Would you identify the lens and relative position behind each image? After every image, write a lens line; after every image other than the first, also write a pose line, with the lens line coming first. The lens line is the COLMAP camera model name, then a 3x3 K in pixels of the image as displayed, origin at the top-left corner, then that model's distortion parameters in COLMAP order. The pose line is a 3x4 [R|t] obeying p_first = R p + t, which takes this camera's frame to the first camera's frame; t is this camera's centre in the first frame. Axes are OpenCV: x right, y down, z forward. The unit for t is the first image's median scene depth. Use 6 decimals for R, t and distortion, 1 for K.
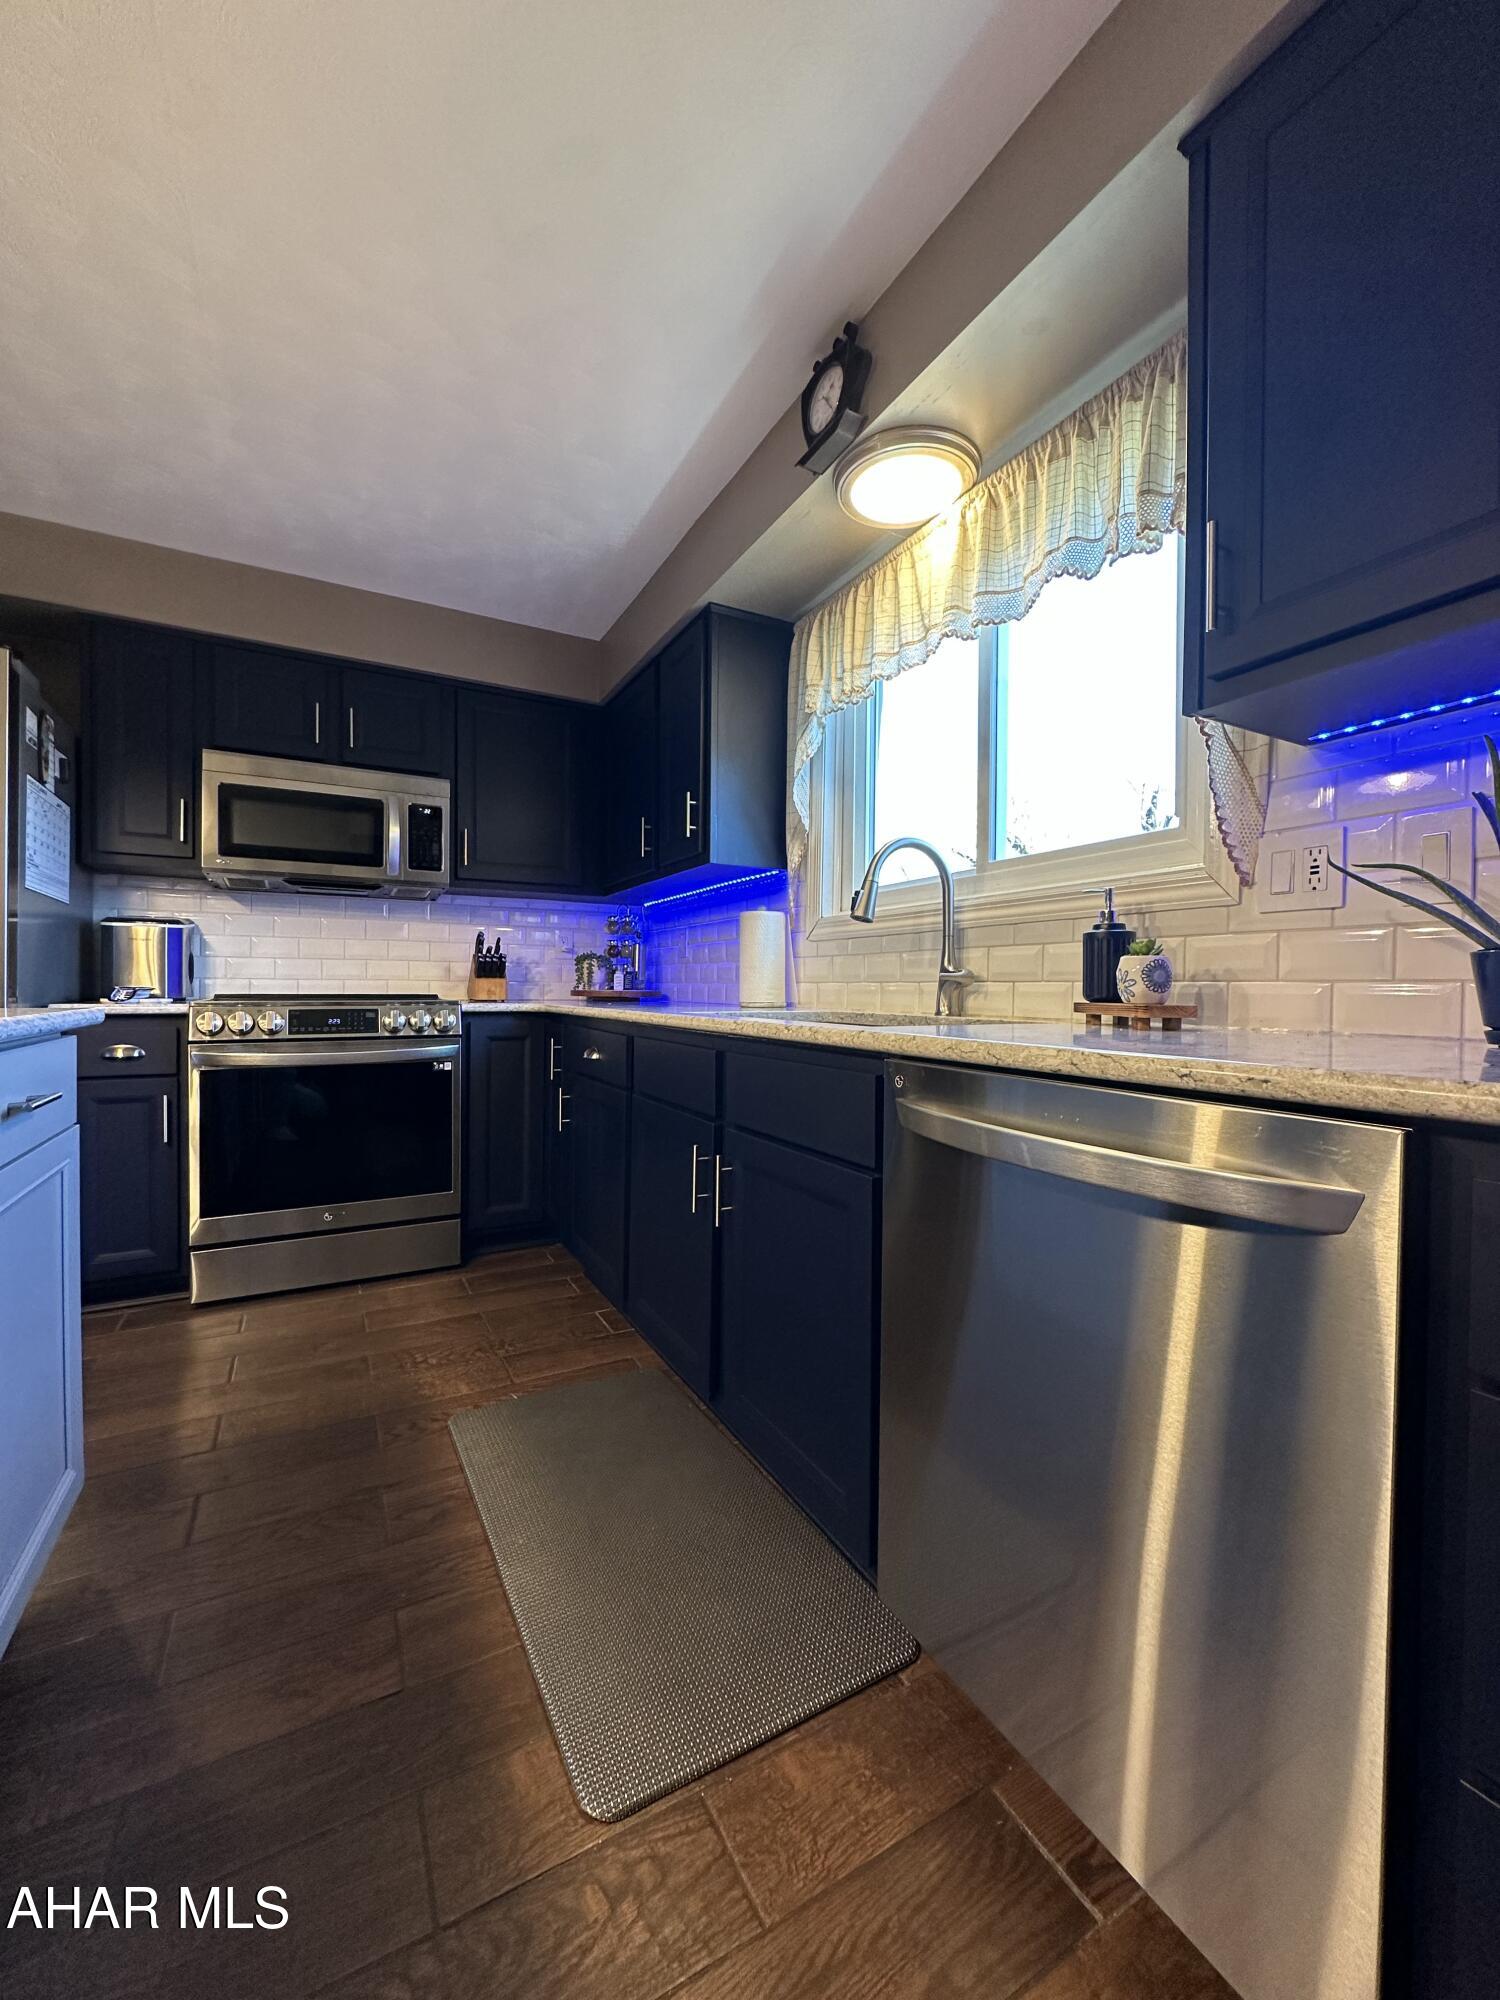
lens RADIAL K [[796.2, 0, 756.1], [0, 796.2, 994.7], [0, 0, 1]] dist [-0.004257, -0.000563]
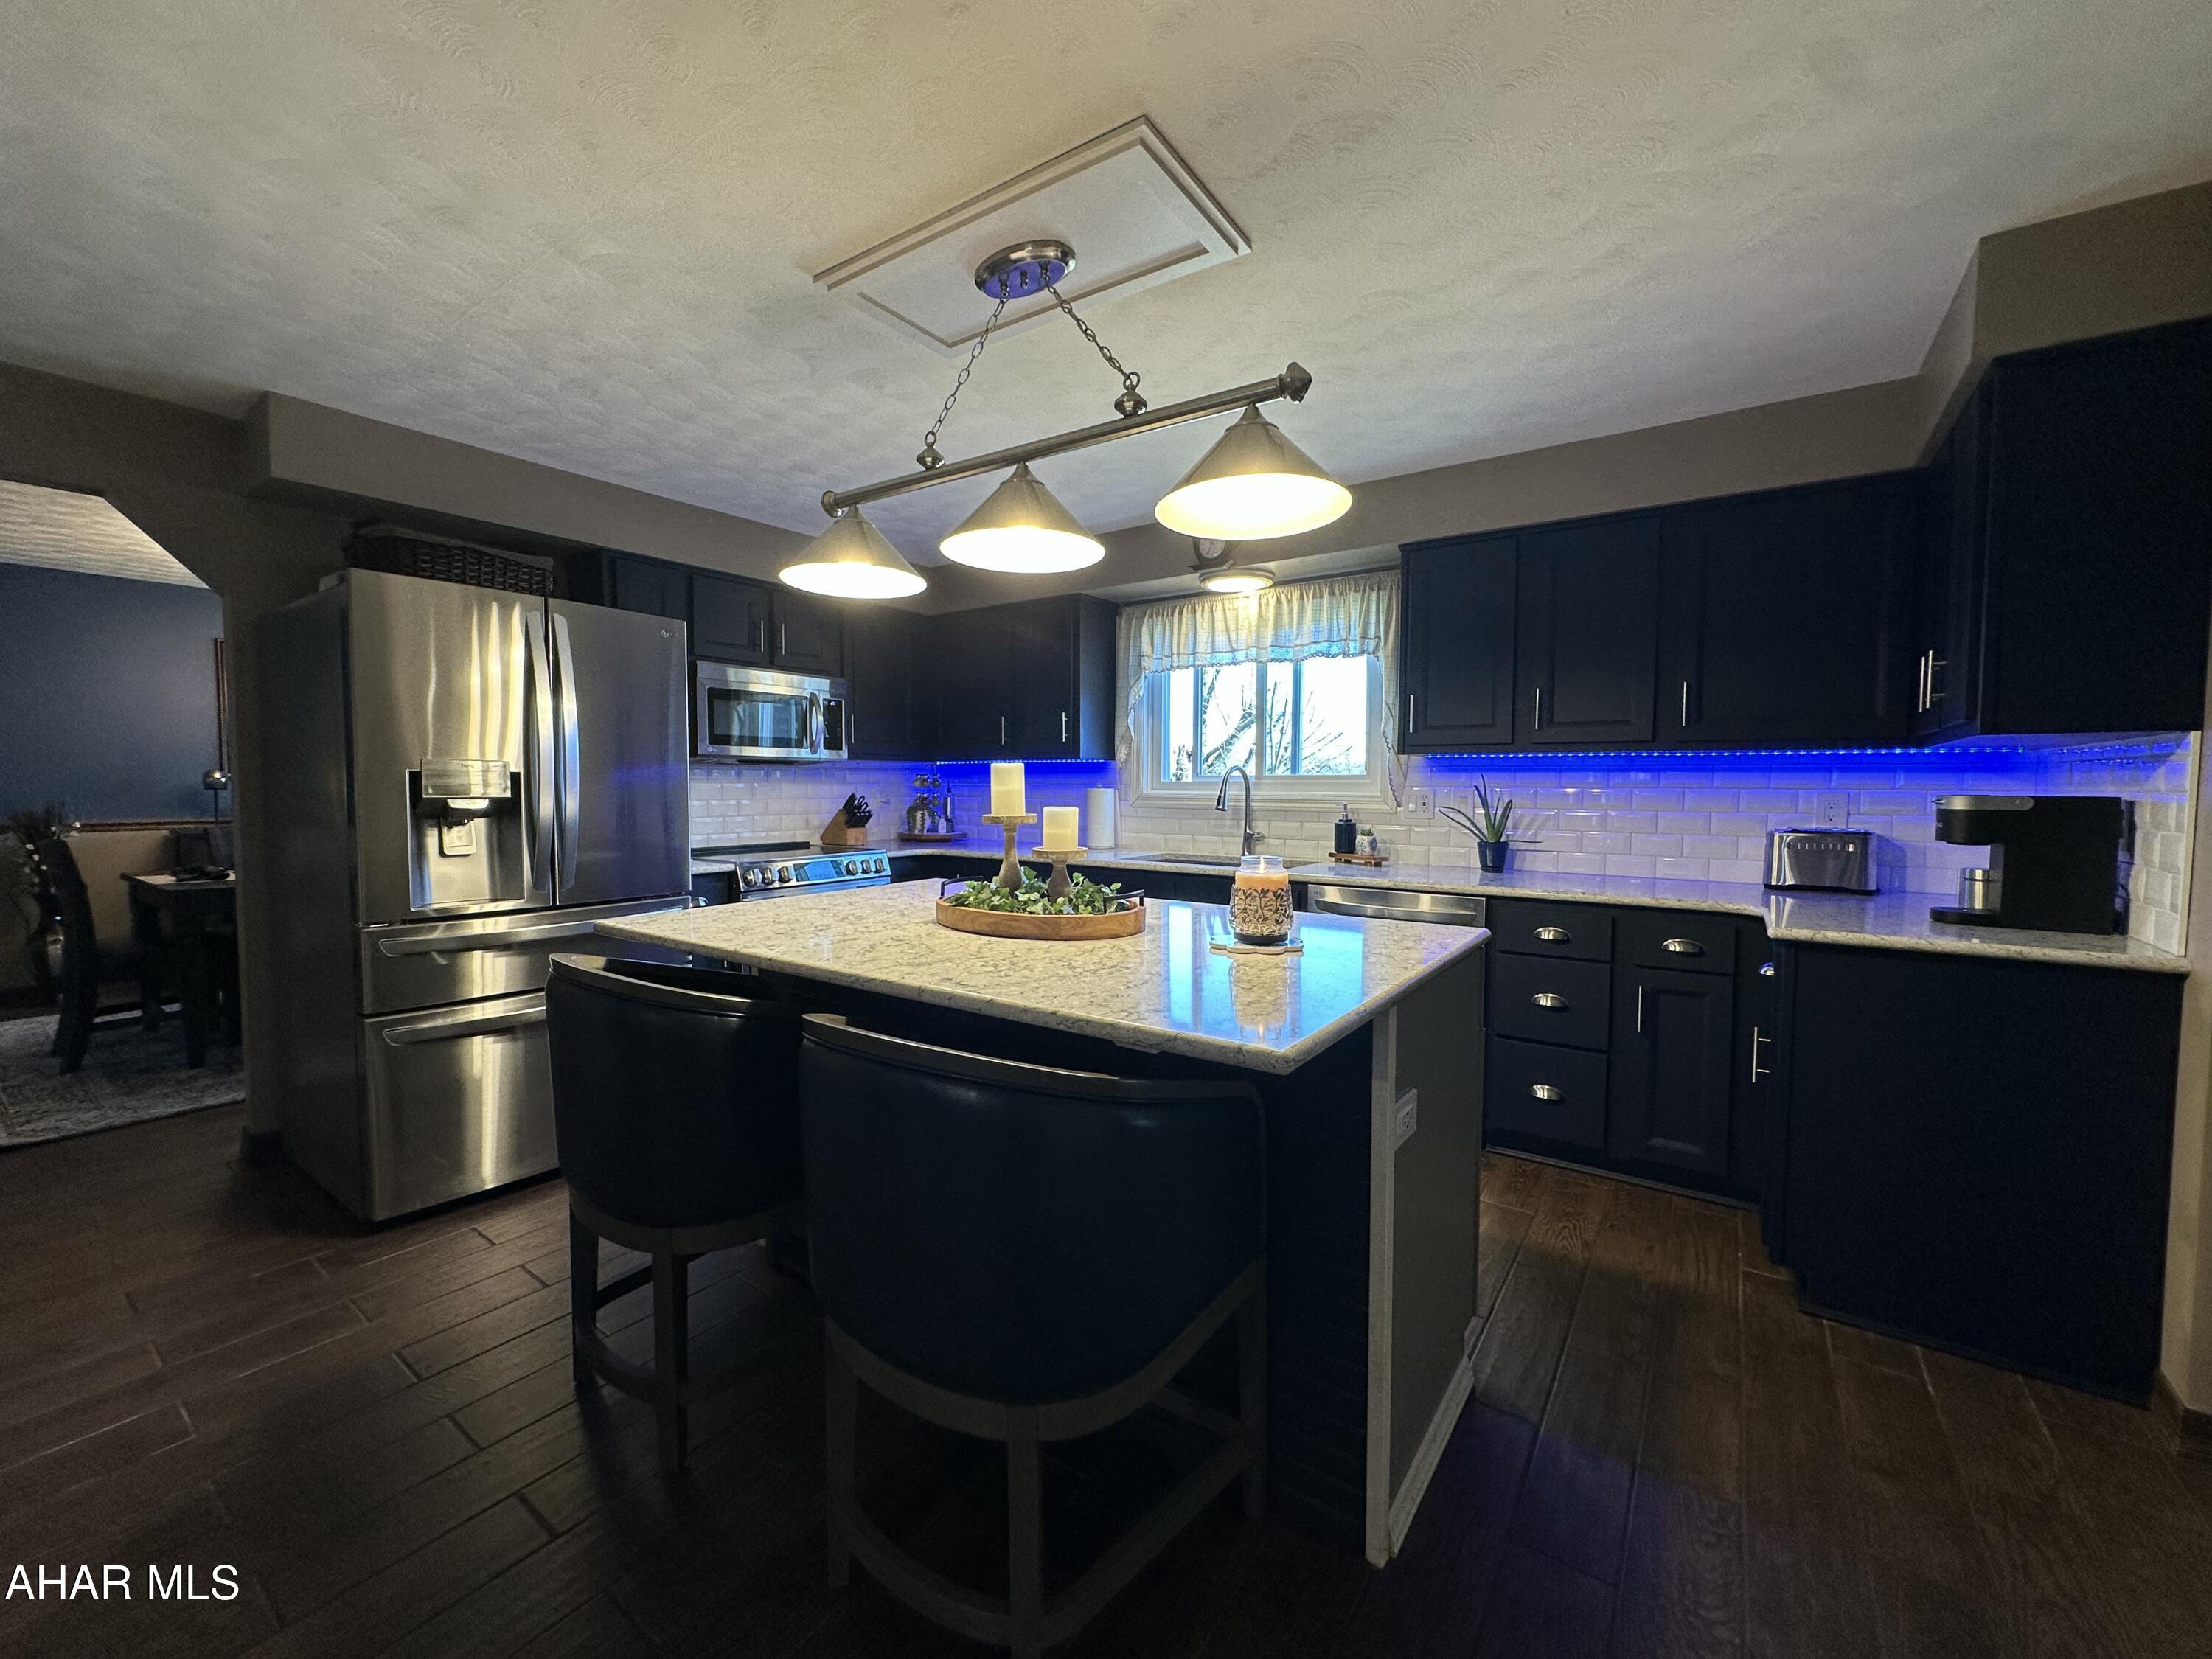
lens RADIAL K [[880.6, 0, 1115.4], [0, 880.6, 827.1], [0, 0, 1]] dist [-0.004257, -0.000563]
pose [[0.893339, -0.024010, 0.448741, -1.083038], [0.004304, 0.998983, 0.044882, -0.152255], [-0.449362, -0.038164, 0.892534, -0.819803]]
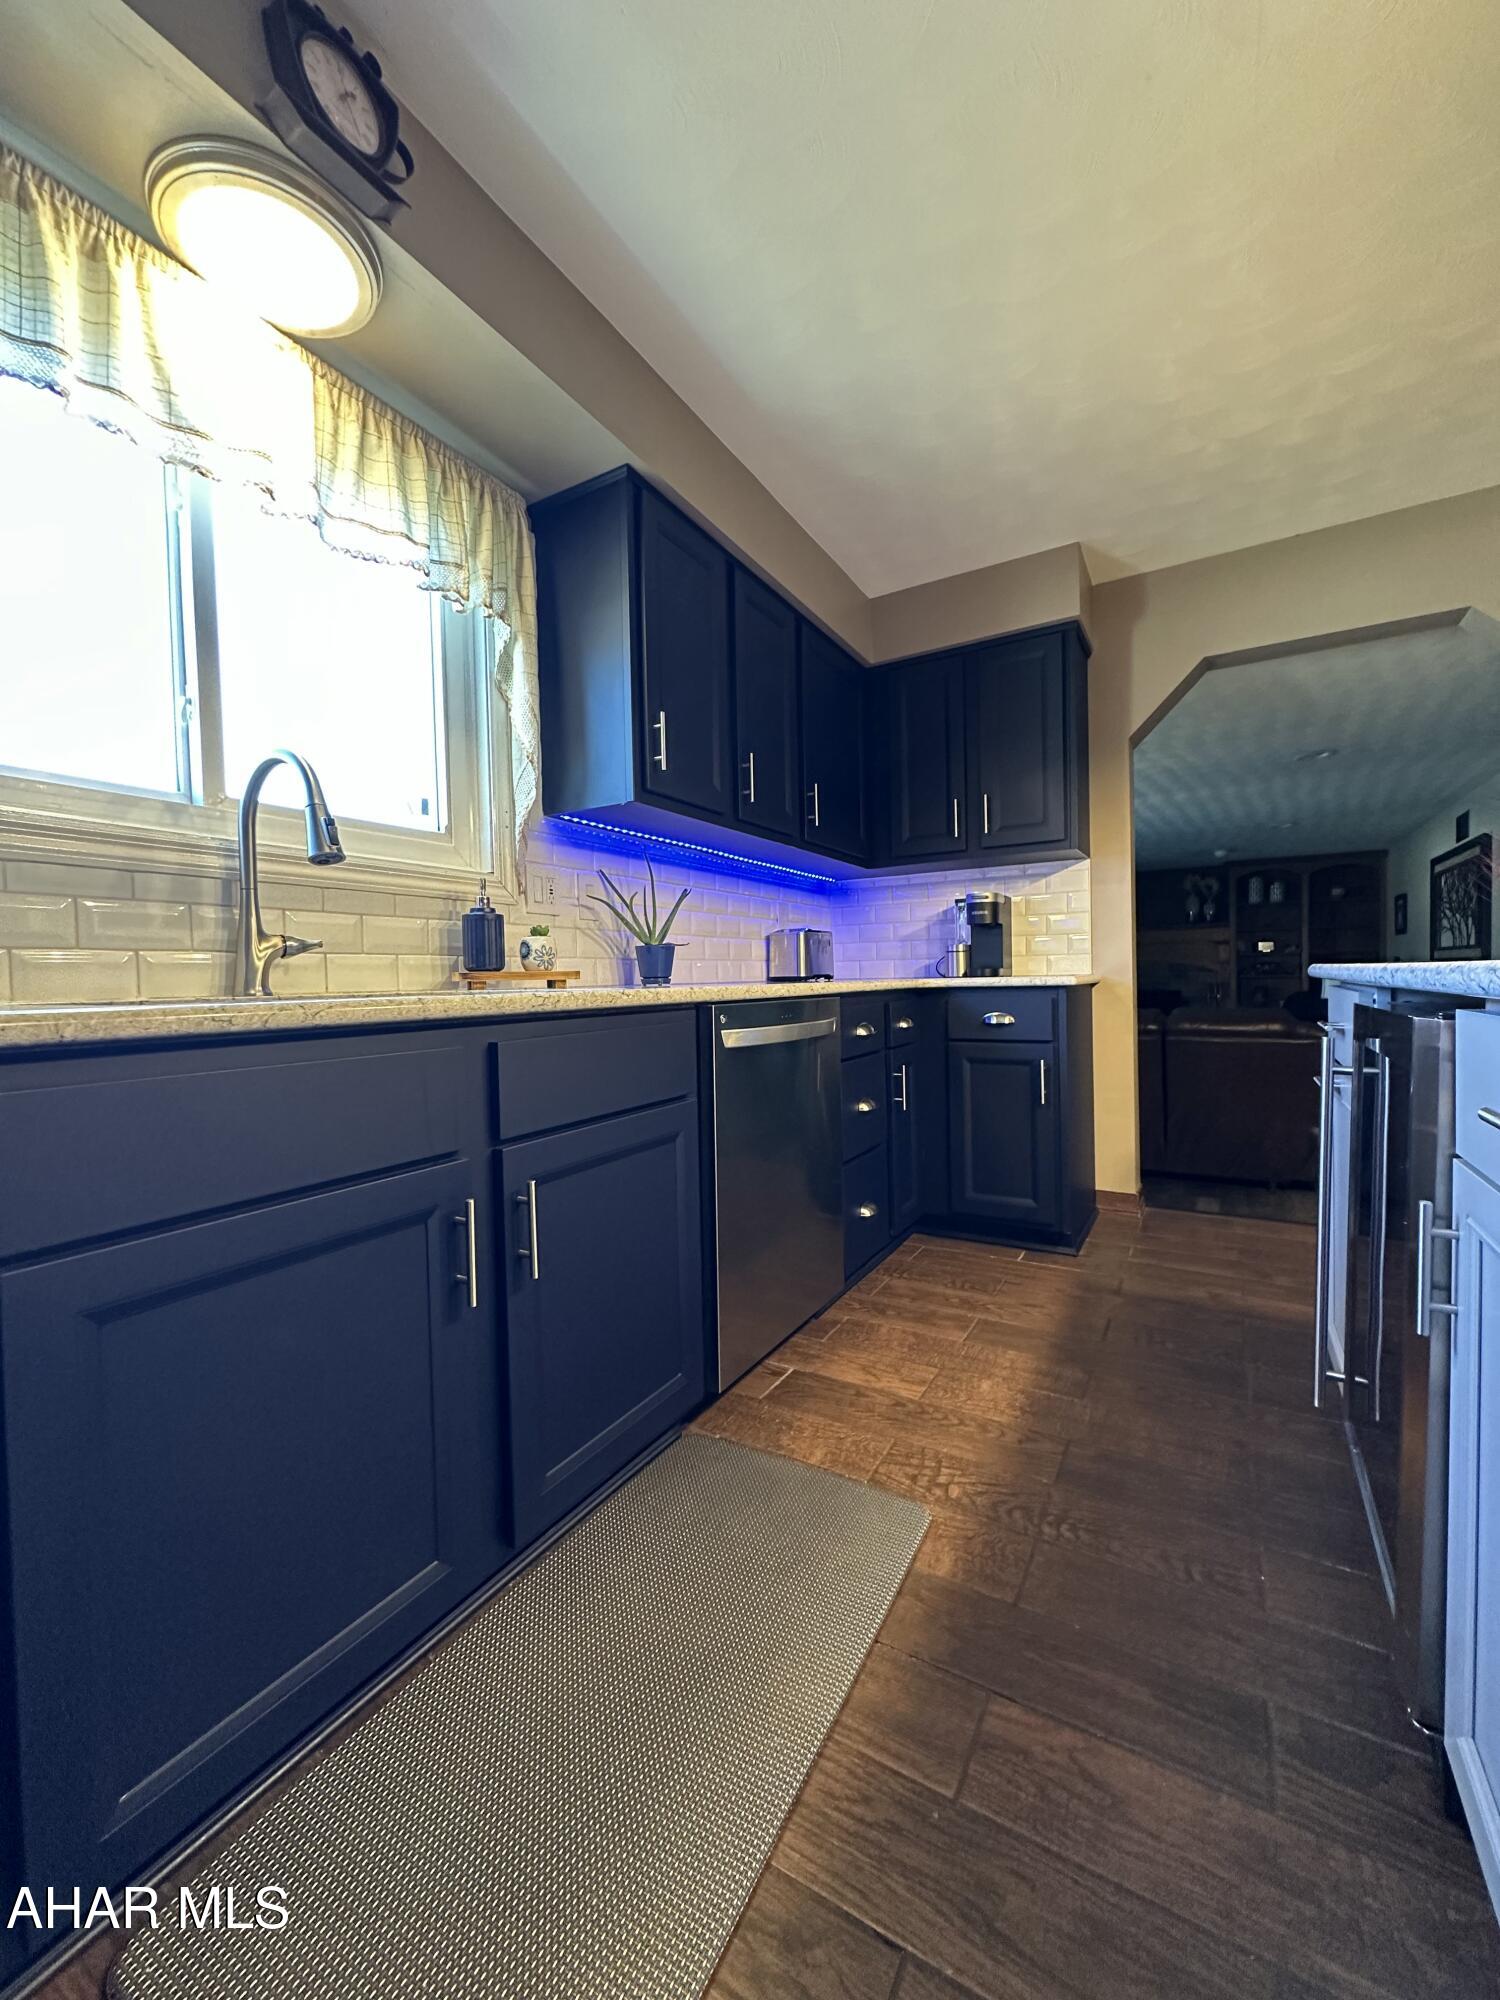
lens RADIAL K [[796.2, 0, 750.8], [0, 796.2, 992.7], [0, 0, 1]] dist [-0.004257, -0.000563]
pose [[-0.516957, -0.015849, 0.855865, -0.680460], [0.023457, 0.999191, 0.032672, 0.009476], [-0.855690, 0.036966, -0.516167, 1.062906]]
